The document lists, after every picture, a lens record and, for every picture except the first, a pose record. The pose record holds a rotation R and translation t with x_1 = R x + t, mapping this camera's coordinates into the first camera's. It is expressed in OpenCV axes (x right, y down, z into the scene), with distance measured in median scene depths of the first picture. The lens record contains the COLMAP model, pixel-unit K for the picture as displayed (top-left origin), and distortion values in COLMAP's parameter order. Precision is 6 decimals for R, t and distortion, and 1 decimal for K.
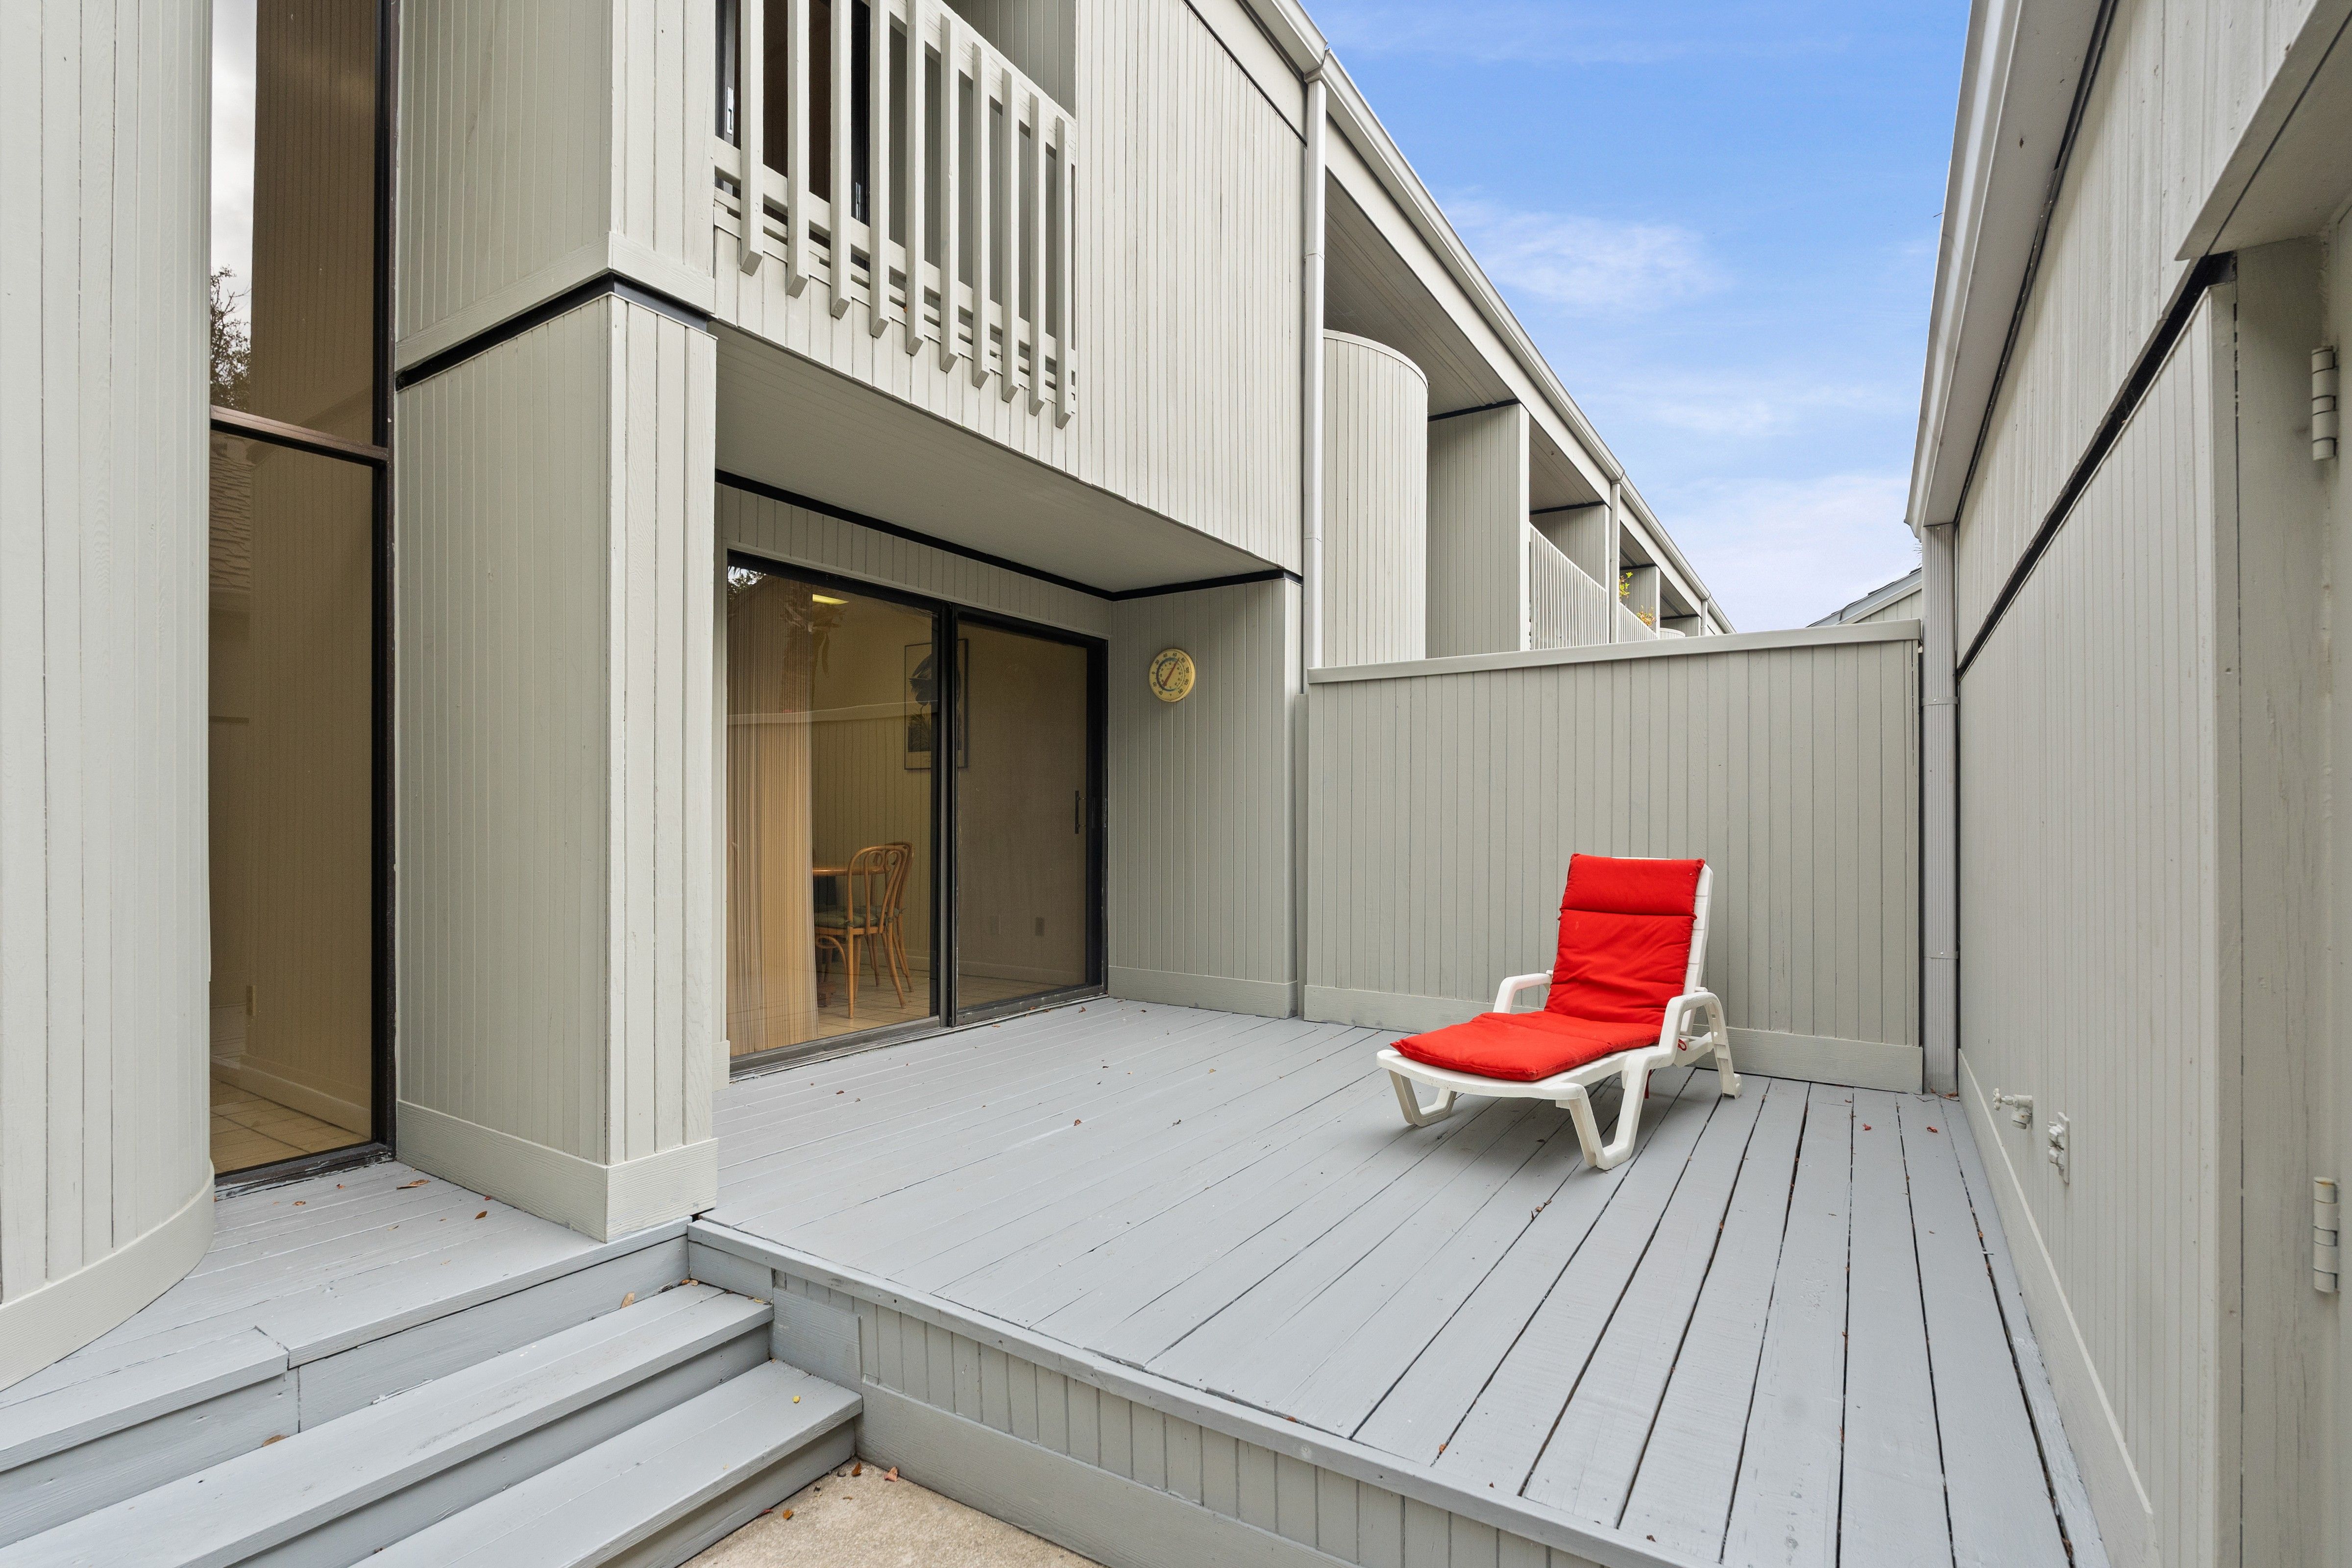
lens RADIAL K [[1060.0, 0, 1199.0], [0, 1060.0, 818.7], [0, 0, 1]] dist [-0.004258, 0.000259]
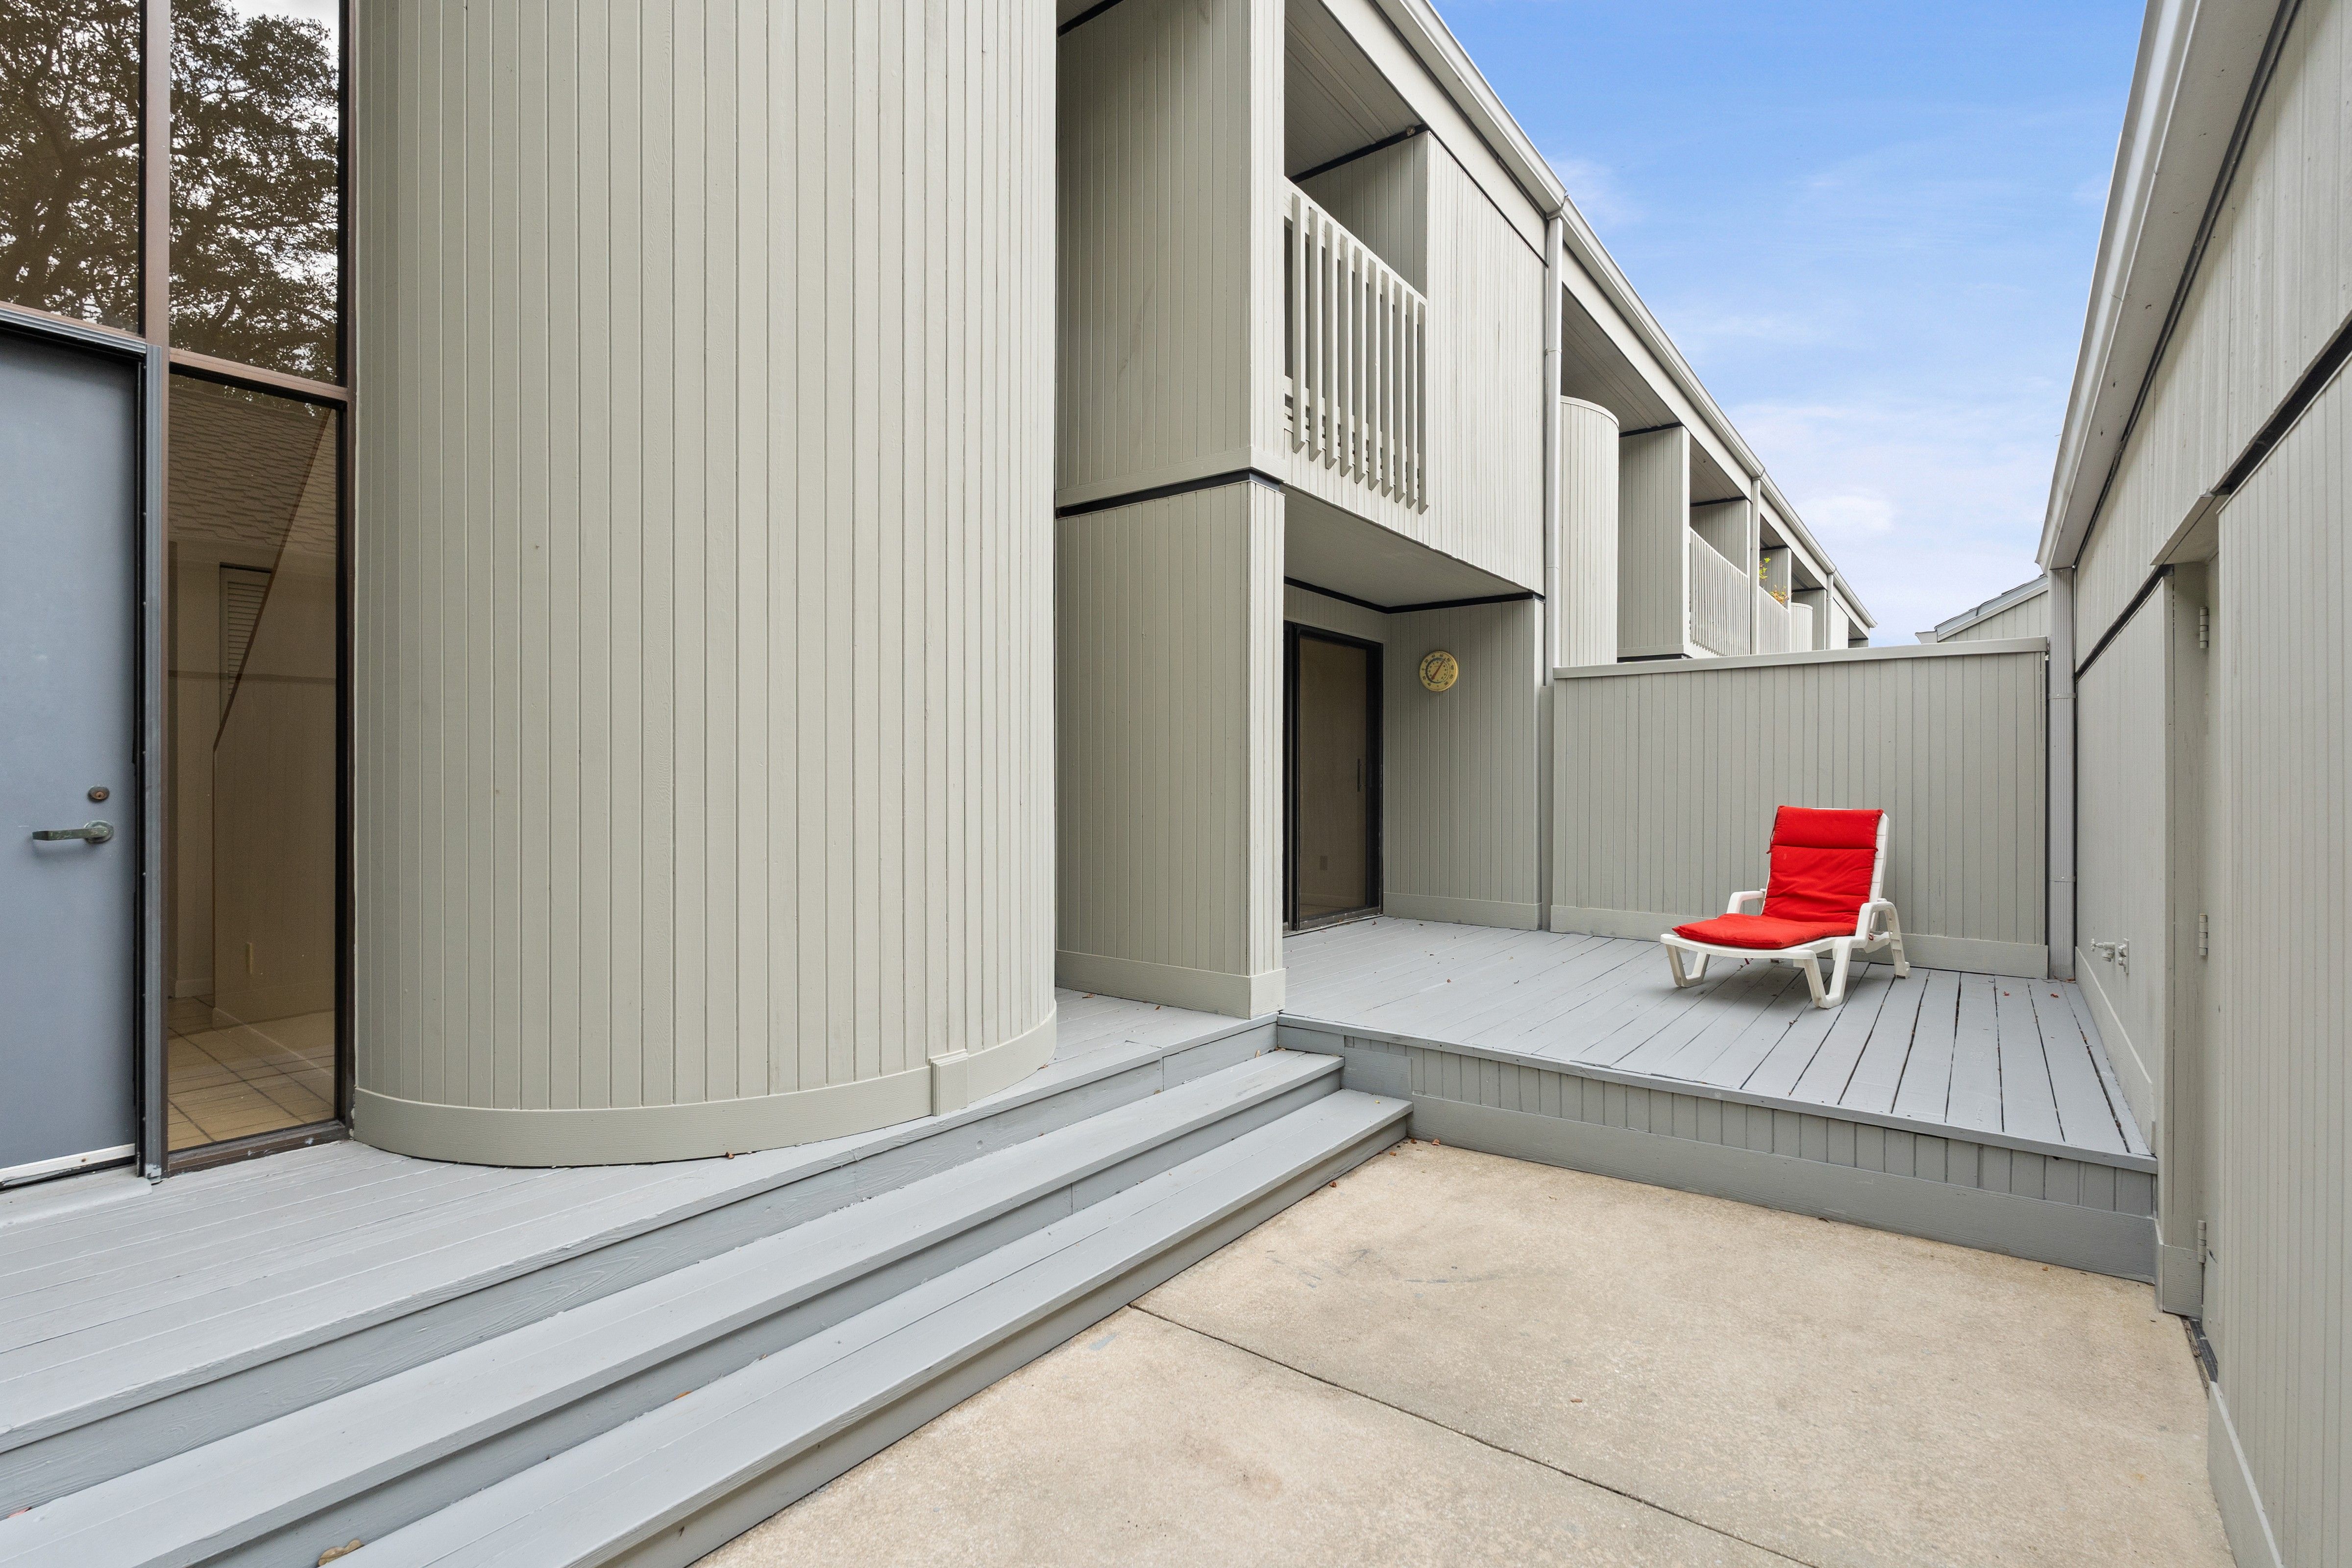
lens RADIAL K [[1060.0, 0, 1173.8], [0, 1060.0, 782.7], [0, 0, 1]] dist [-0.004258, 0.000259]
pose [[0.995617, 0.001975, -0.093501, -0.333334], [-0.001762, 0.999996, 0.002360, 0.000803], [0.093505, -0.002184, 0.995616, -0.494770]]
